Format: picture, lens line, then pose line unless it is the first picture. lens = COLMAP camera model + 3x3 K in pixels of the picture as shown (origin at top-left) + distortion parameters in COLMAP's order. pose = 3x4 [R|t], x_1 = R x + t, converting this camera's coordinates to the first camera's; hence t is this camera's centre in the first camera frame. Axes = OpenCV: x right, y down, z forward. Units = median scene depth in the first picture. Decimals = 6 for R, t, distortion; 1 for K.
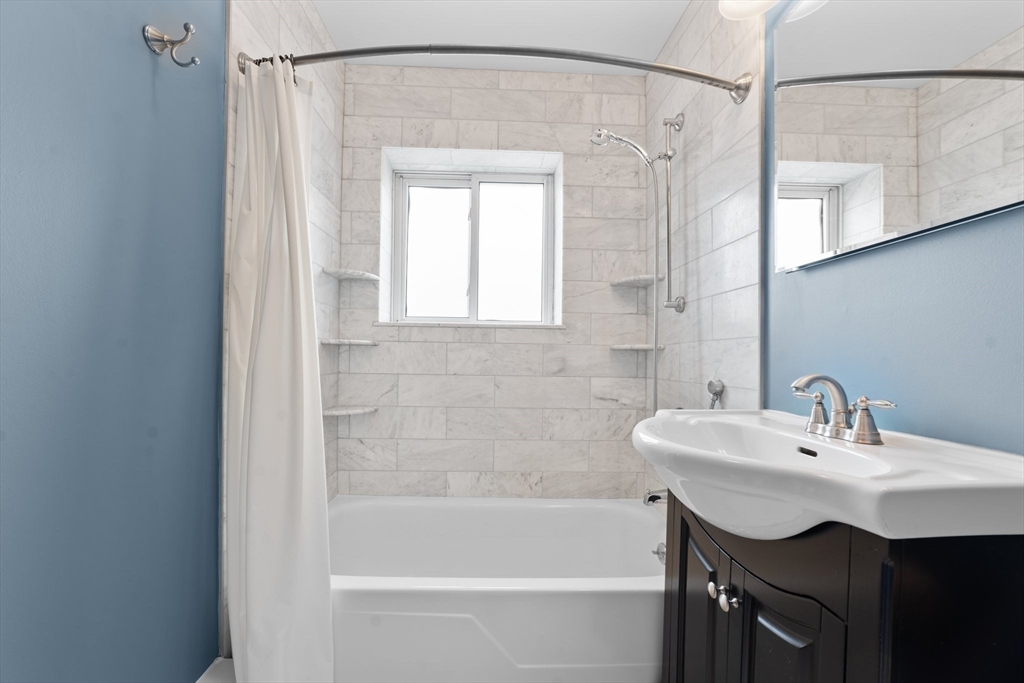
lens RADIAL K [[387.8, 0, 510.1], [0, 387.8, 355.0], [0, 0, 1]] dist [-0.015211, 0.003936]
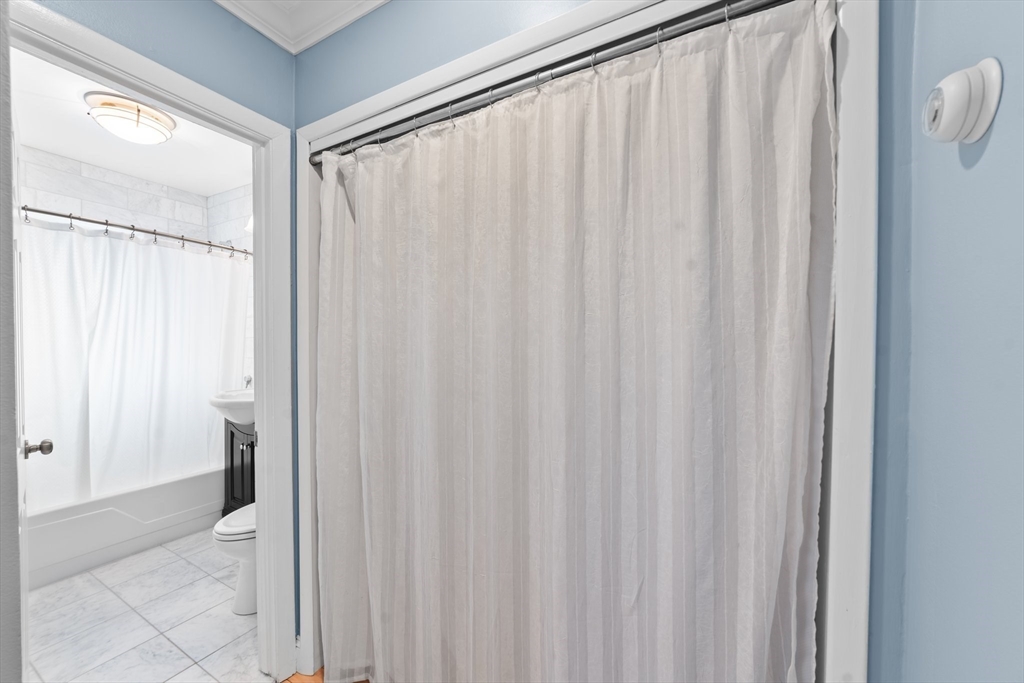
lens RADIAL K [[387.8, 0, 510.7], [0, 387.8, 344.0], [0, 0, 1]] dist [-0.015211, 0.003936]
pose [[0.522925, -0.022274, 0.852087, -0.786296], [0.001069, 0.999675, 0.025476, -0.235057], [-0.852378, -0.012411, 0.522779, -2.006614]]
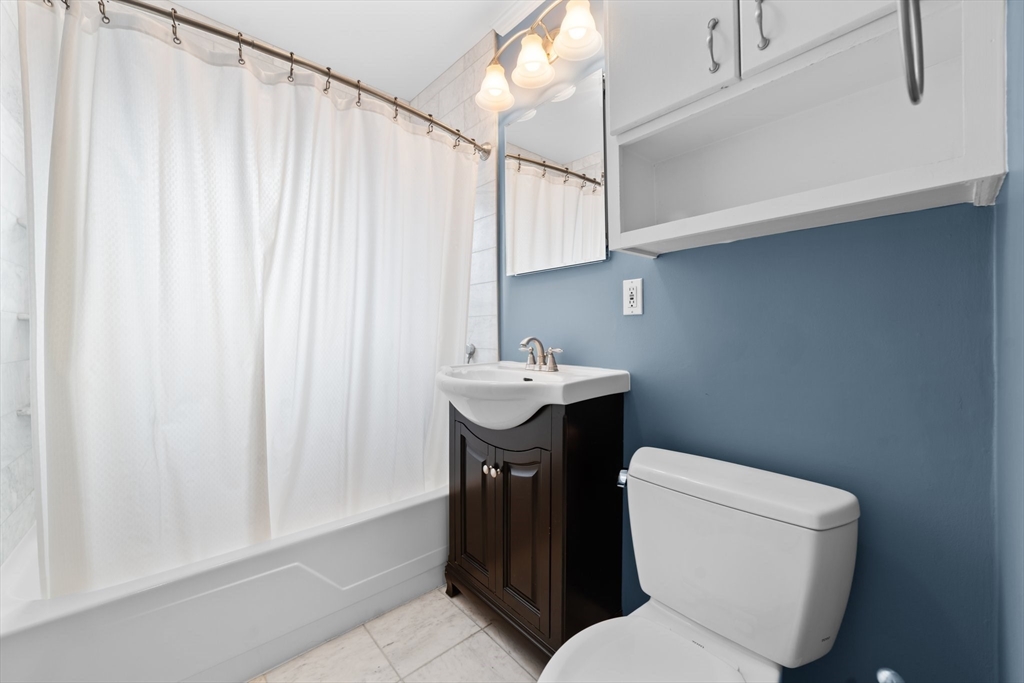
lens RADIAL K [[387.8, 0, 507.6], [0, 387.8, 327.7], [0, 0, 1]] dist [-0.015211, 0.003936]
pose [[0.777247, -0.015379, 0.629008, -0.367807], [0.014727, 0.999872, 0.006248, -0.005729], [-0.629023, 0.004408, 0.777374, -0.295823]]
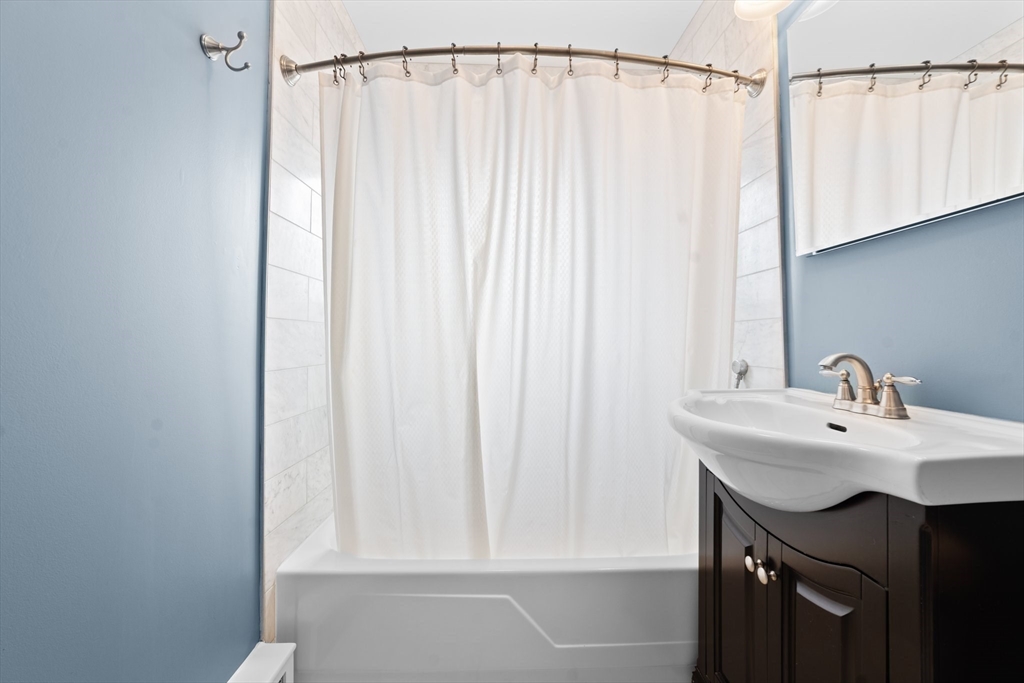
lens RADIAL K [[387.8, 0, 521.1], [0, 387.8, 326.5], [0, 0, 1]] dist [-0.015211, 0.003936]
pose [[0.999904, -0.013528, 0.003027, -0.069957], [0.013615, 0.999431, -0.030870, -0.001581], [-0.002608, 0.030908, 0.999519, -0.041537]]
